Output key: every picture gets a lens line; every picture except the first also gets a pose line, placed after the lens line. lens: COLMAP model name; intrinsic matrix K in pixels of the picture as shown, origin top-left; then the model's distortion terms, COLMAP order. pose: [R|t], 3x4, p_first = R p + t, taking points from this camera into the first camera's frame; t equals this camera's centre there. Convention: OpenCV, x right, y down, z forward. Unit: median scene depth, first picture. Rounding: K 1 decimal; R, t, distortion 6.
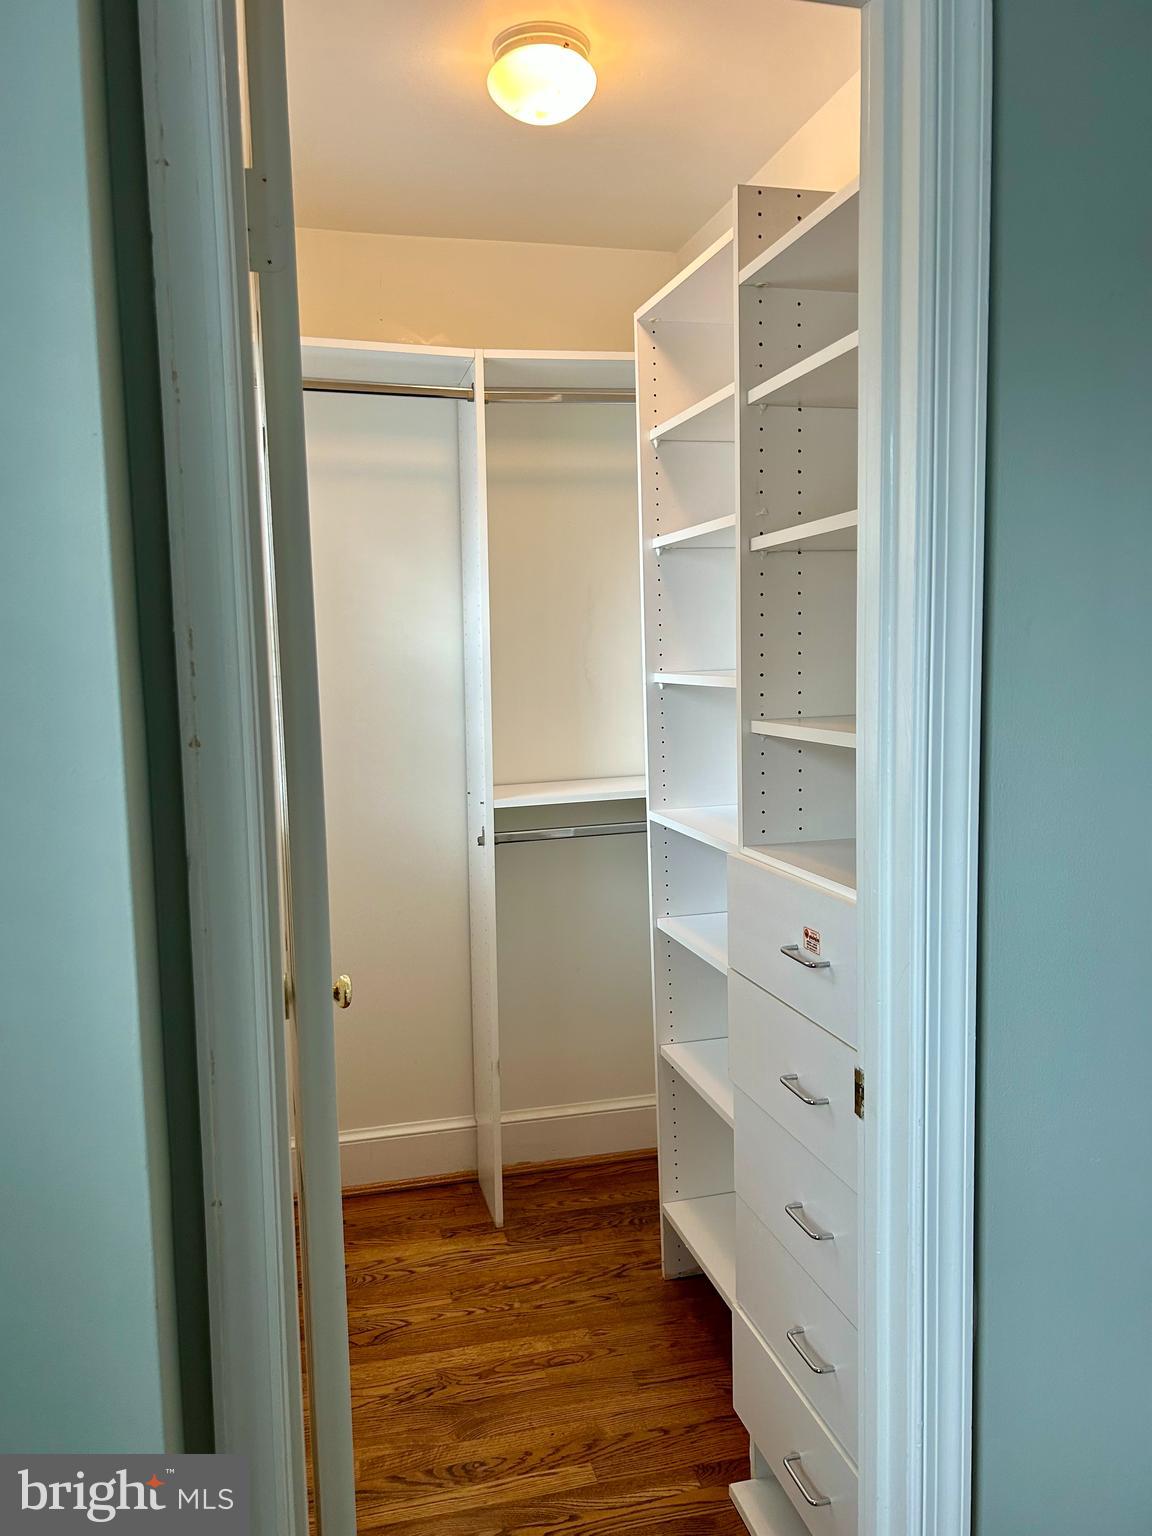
lens RADIAL K [[1163.3, 0, 576.0], [0, 1163.3, 768.0], [0, 0, 1]] dist [0.059950, -0.062341]
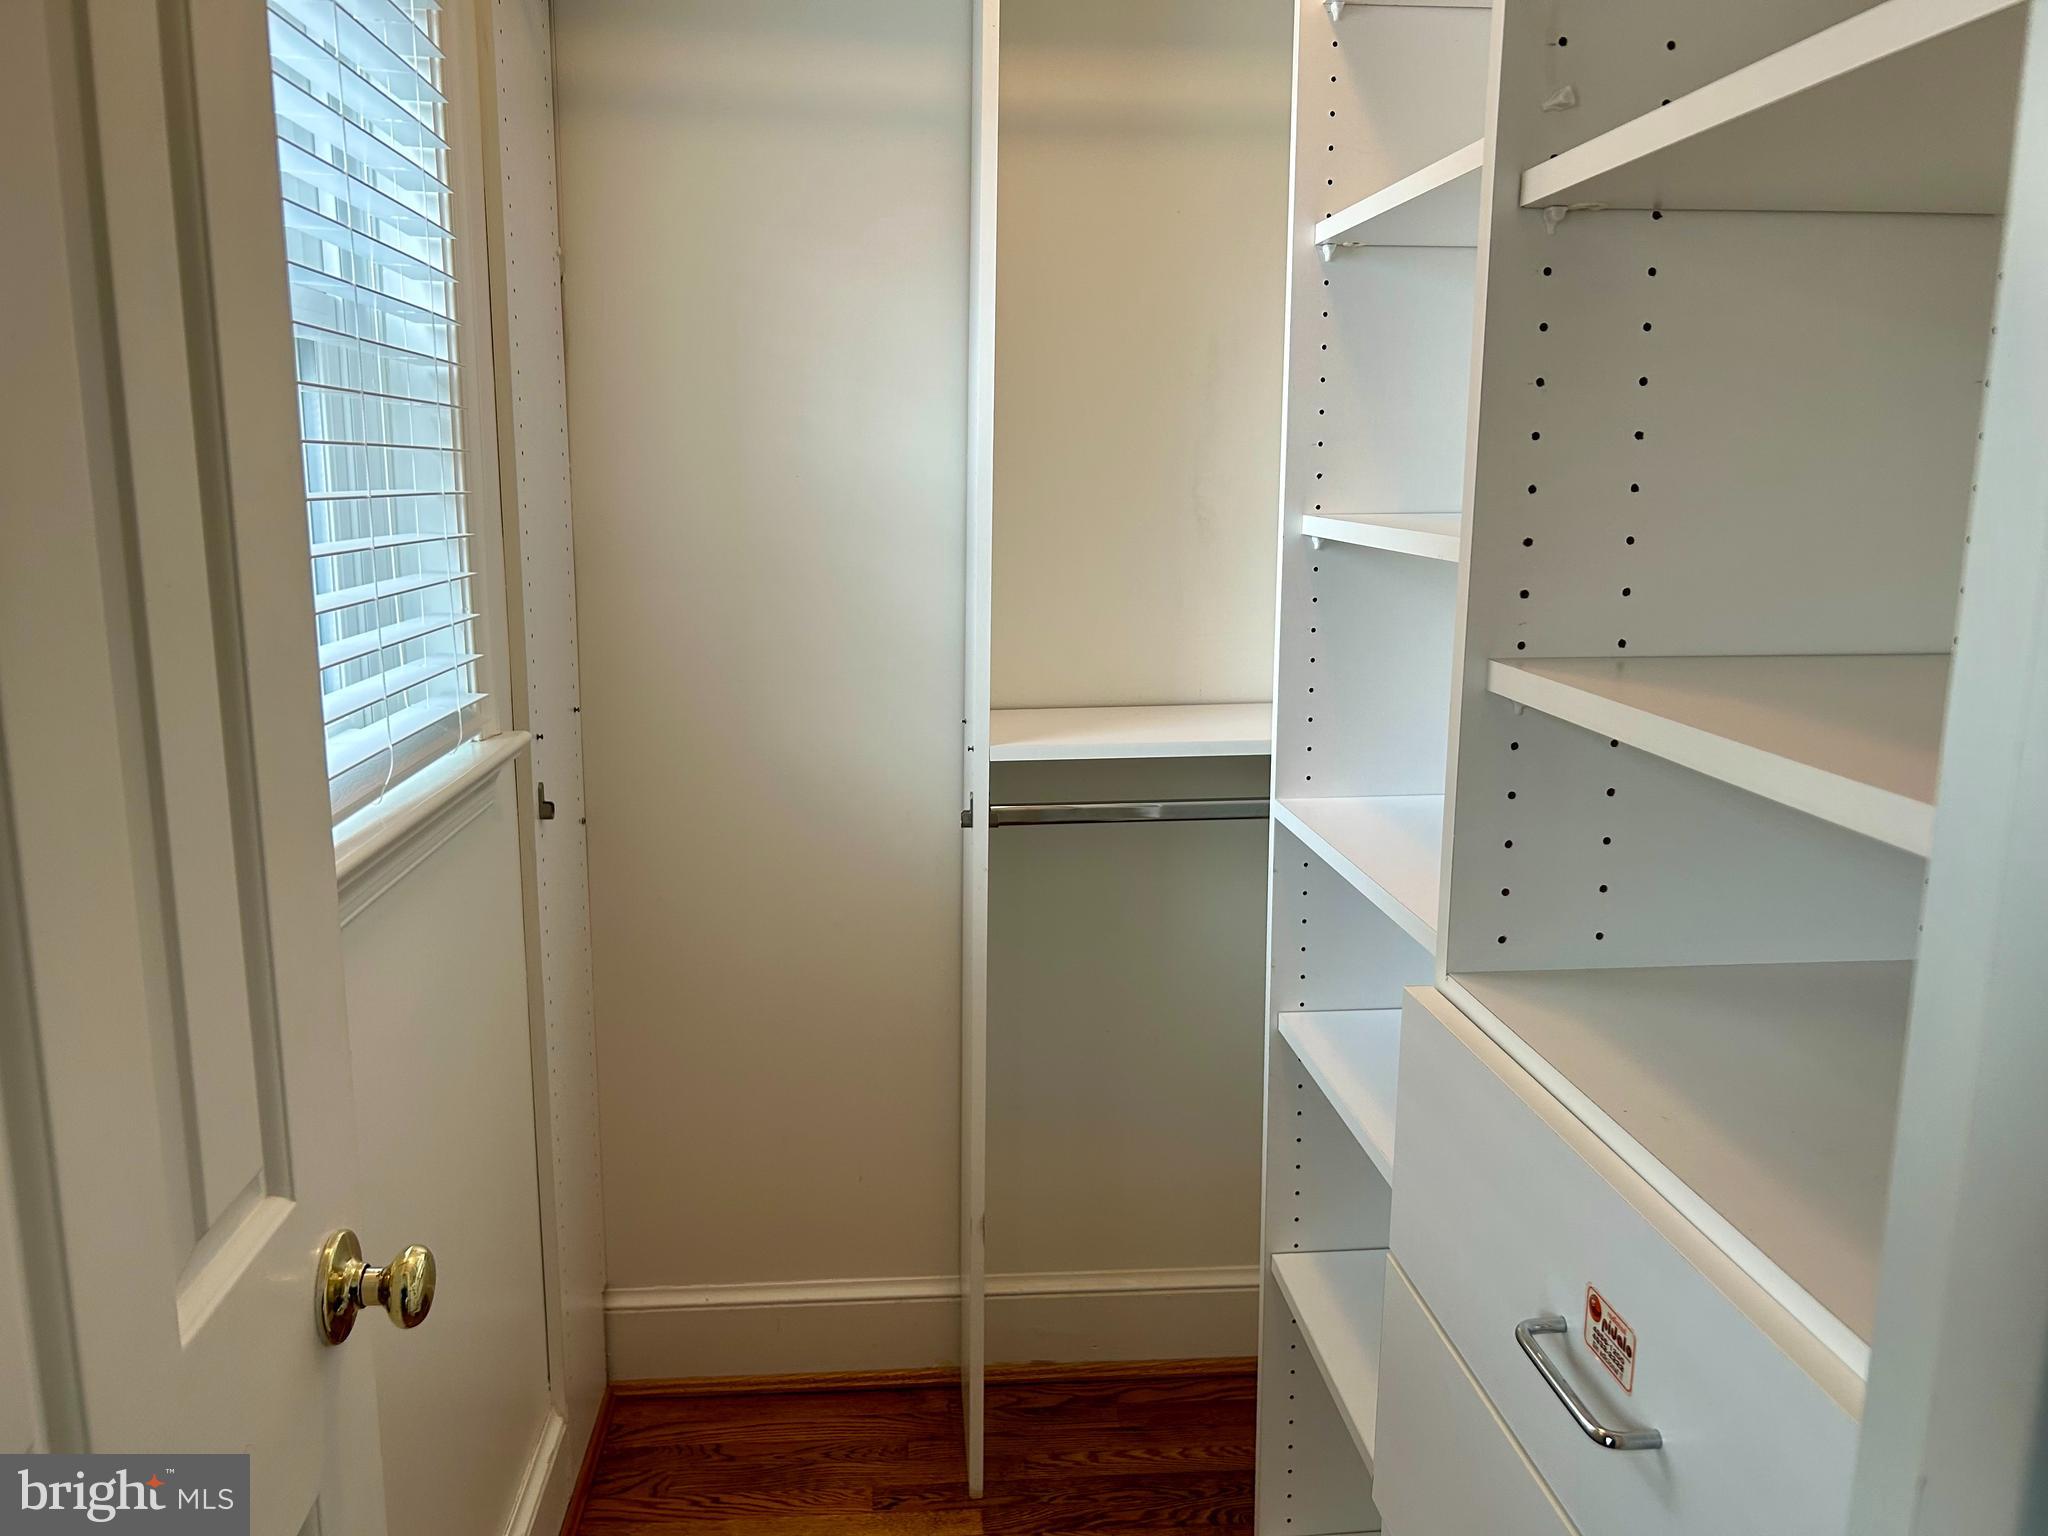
lens RADIAL K [[1570.6, 0, 1030.8], [0, 1570.6, 775.0], [0, 0, 1]] dist [0.006060, 0.000531]
pose [[0.987249, 0.061037, -0.147019, 0.050492], [-0.046200, 0.993680, 0.102302, -0.031414], [0.152334, -0.094206, 0.983829, 0.294908]]
